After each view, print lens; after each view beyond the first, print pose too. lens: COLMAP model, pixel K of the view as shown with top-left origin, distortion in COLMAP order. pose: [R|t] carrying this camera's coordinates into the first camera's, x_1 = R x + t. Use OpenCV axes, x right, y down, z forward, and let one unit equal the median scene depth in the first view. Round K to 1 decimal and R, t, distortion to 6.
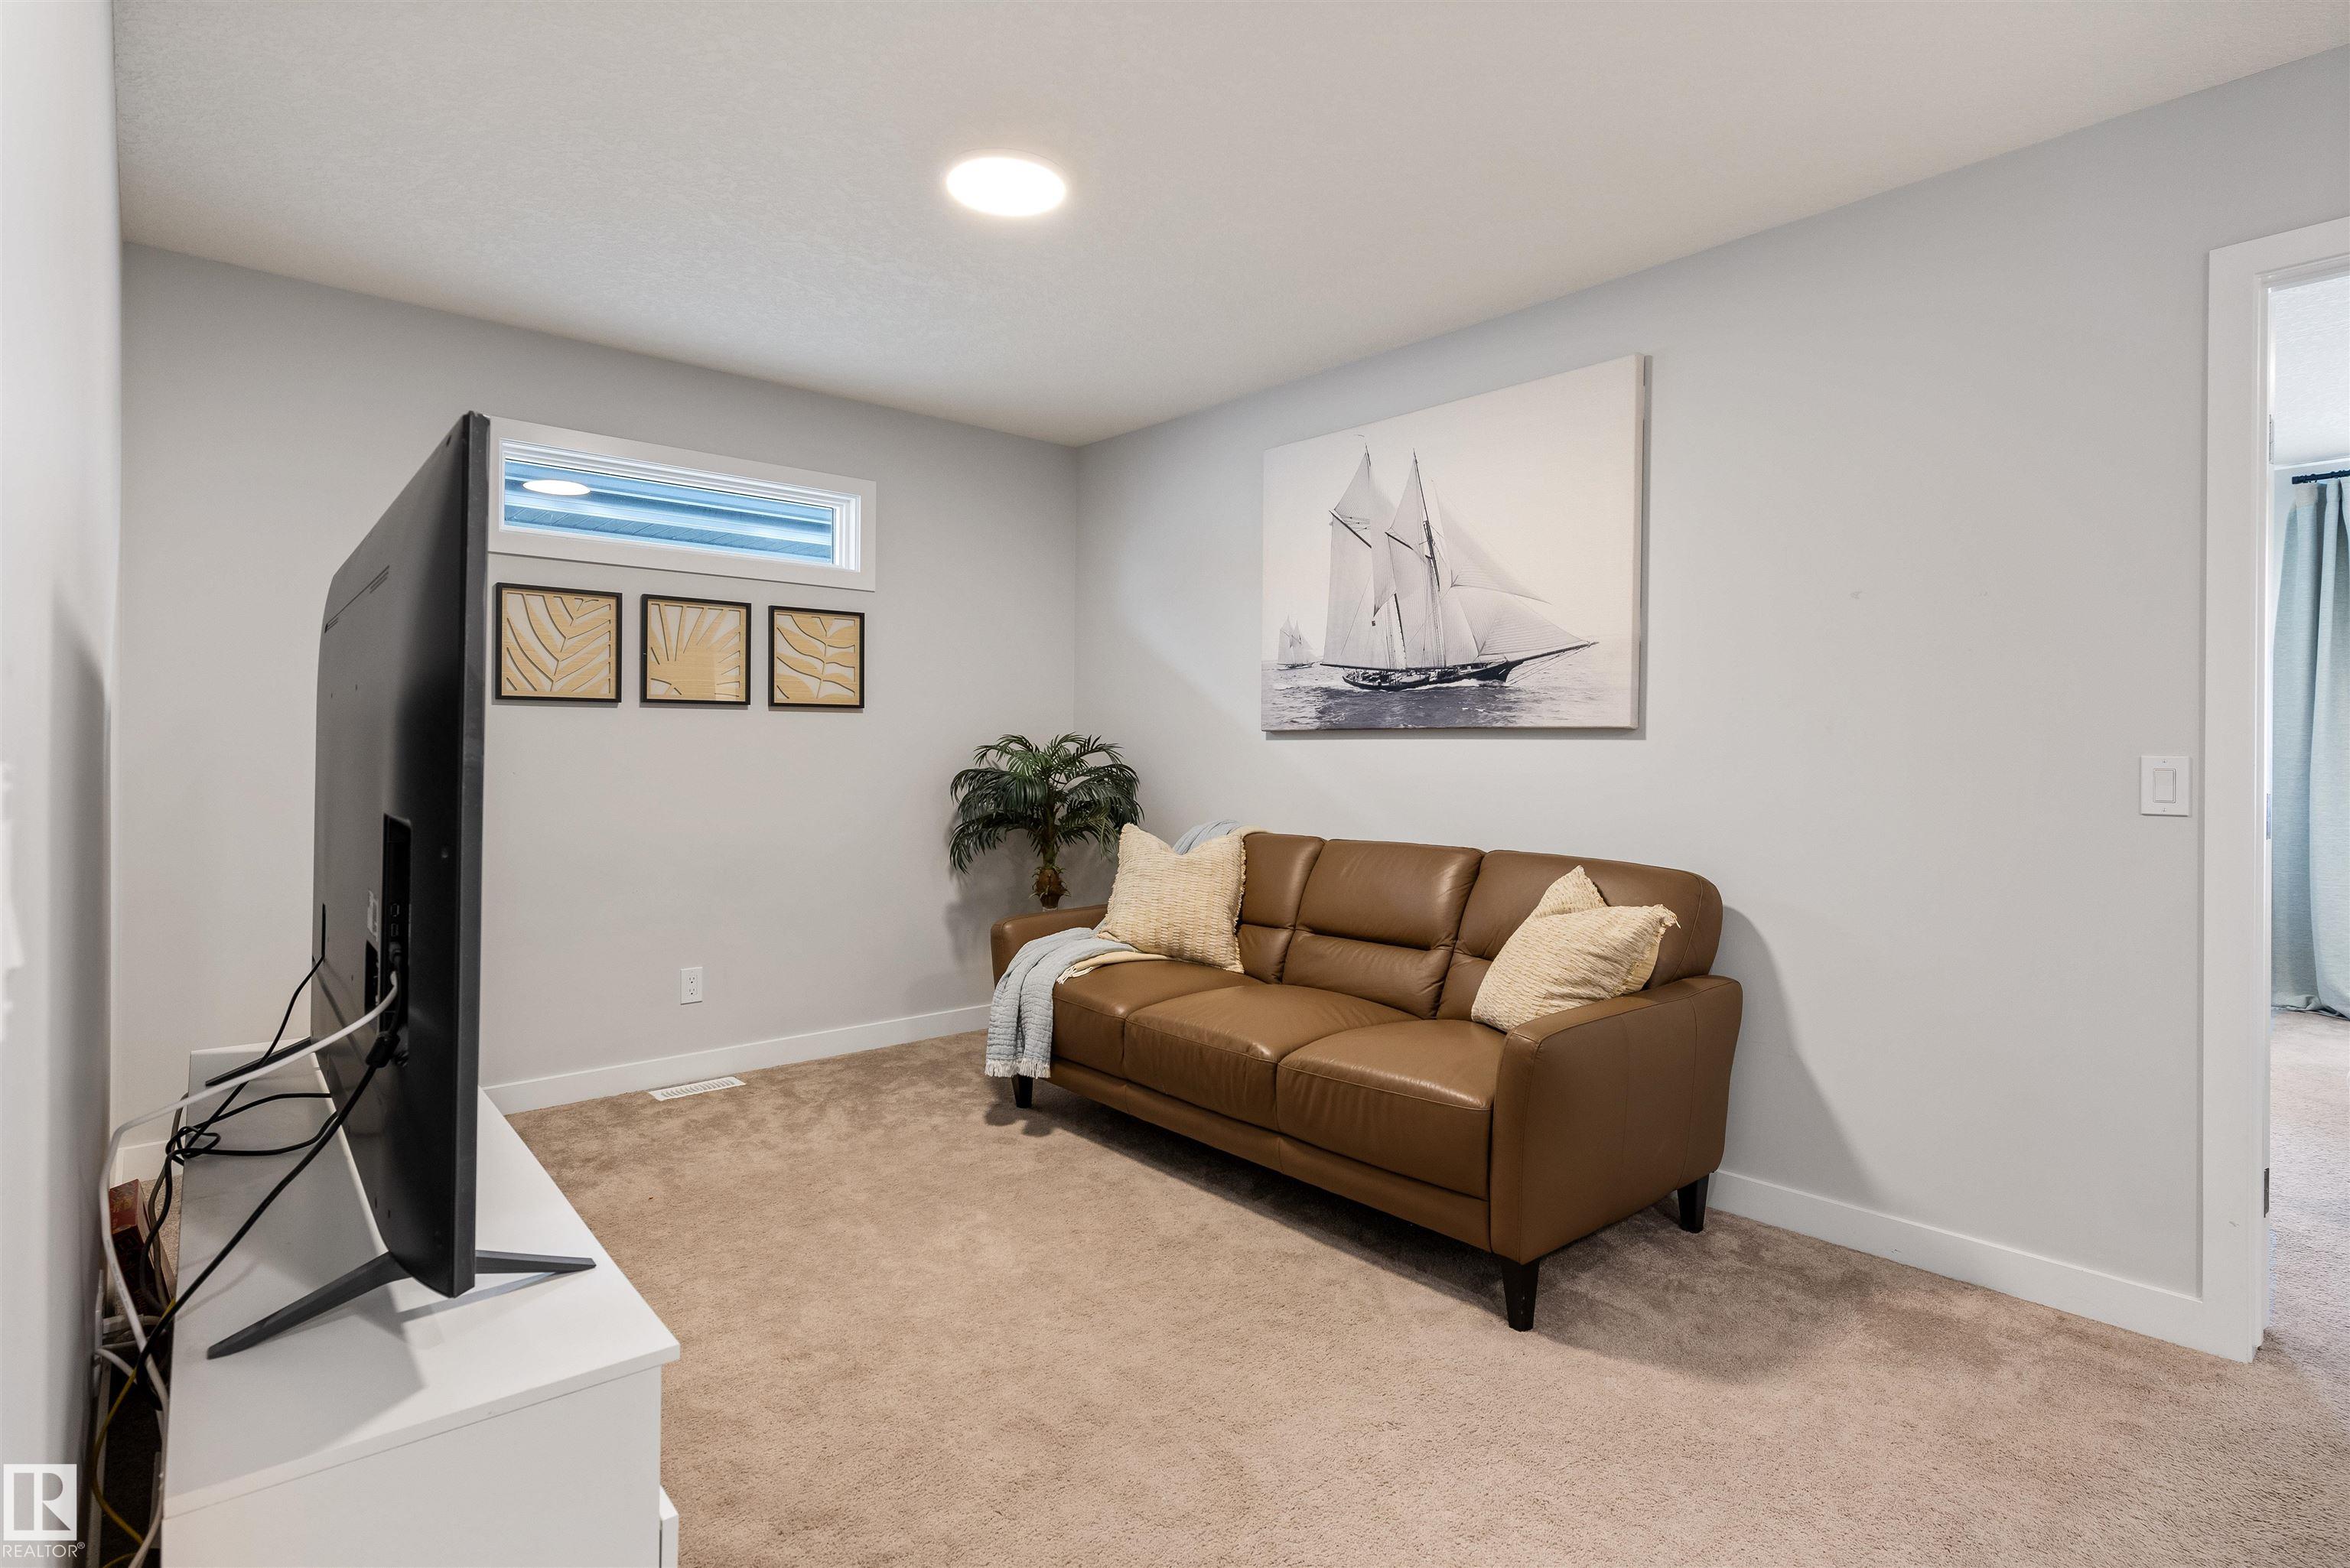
lens RADIAL K [[1141.7, 0, 1173.1], [0, 1141.7, 760.4], [0, 0, 1]] dist [0.000482, 0.000147]
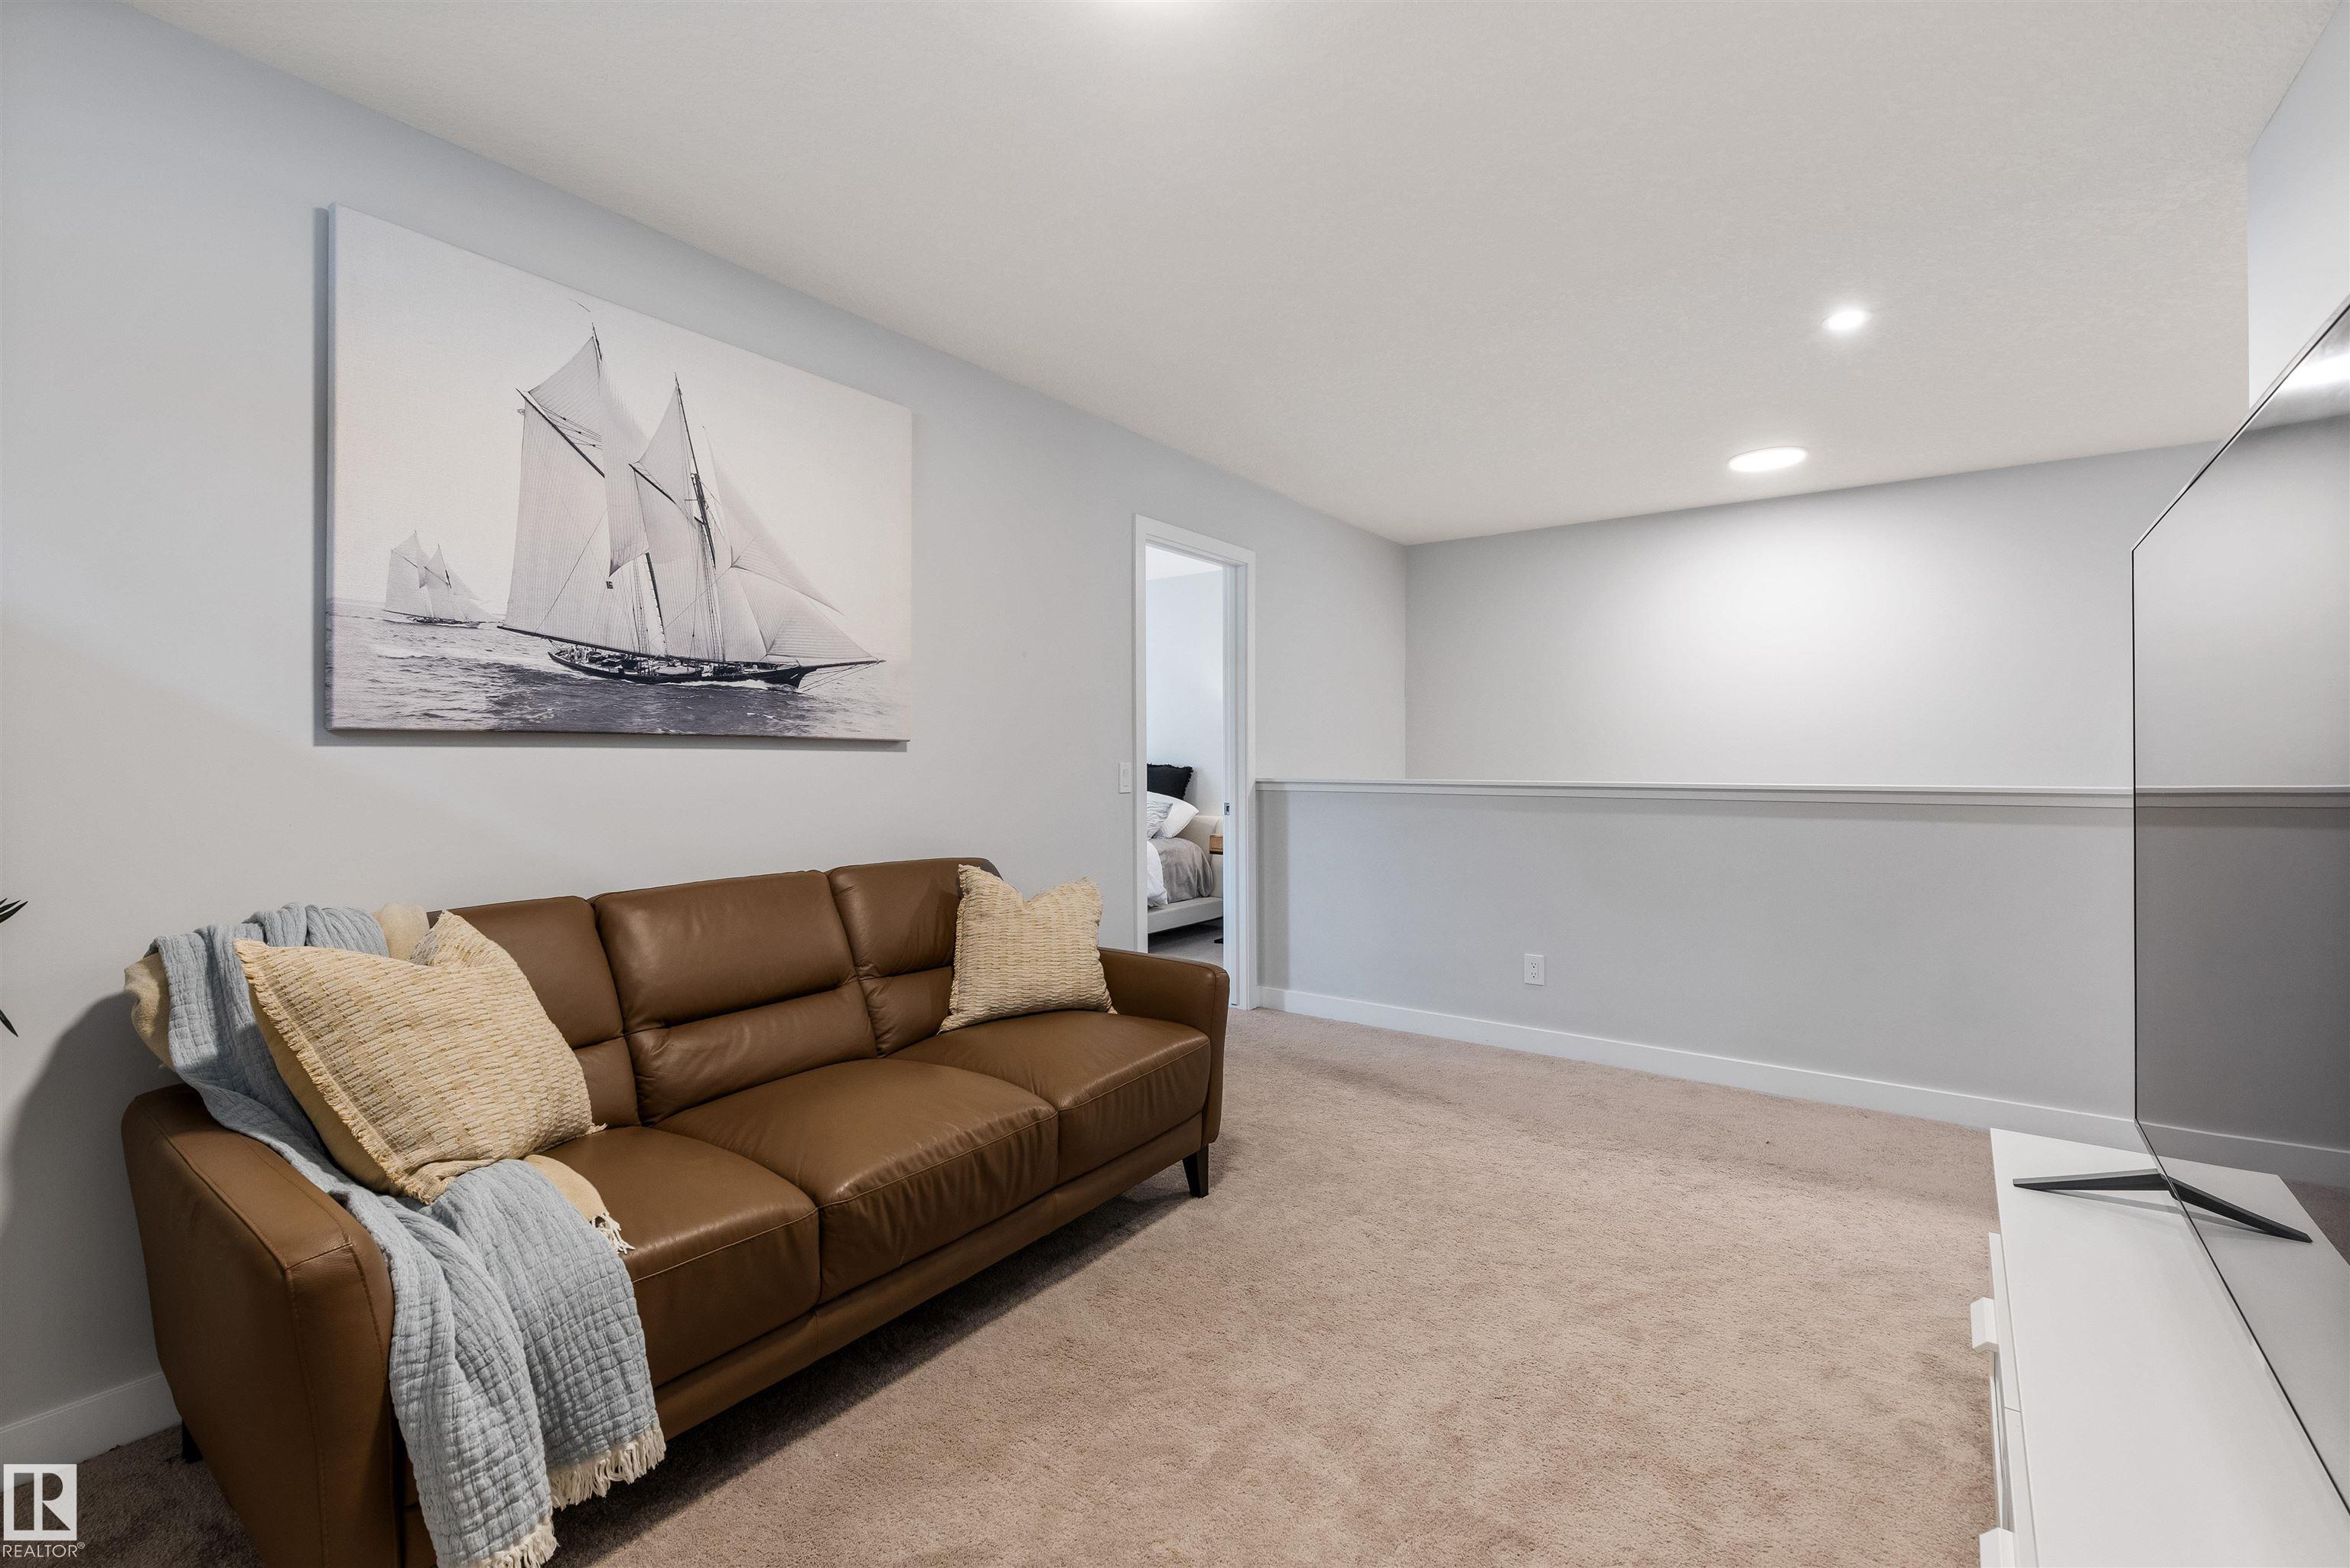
lens RADIAL K [[1024.3, 0, 1174.7], [0, 1024.3, 767.0], [0, 0, 1]] dist [-0.000883, -0.000024]
pose [[-0.225125, -0.013301, 0.974239, -0.552584], [0.007652, 0.999852, 0.015419, -0.014361], [-0.974300, 0.010926, -0.224990, 0.841113]]
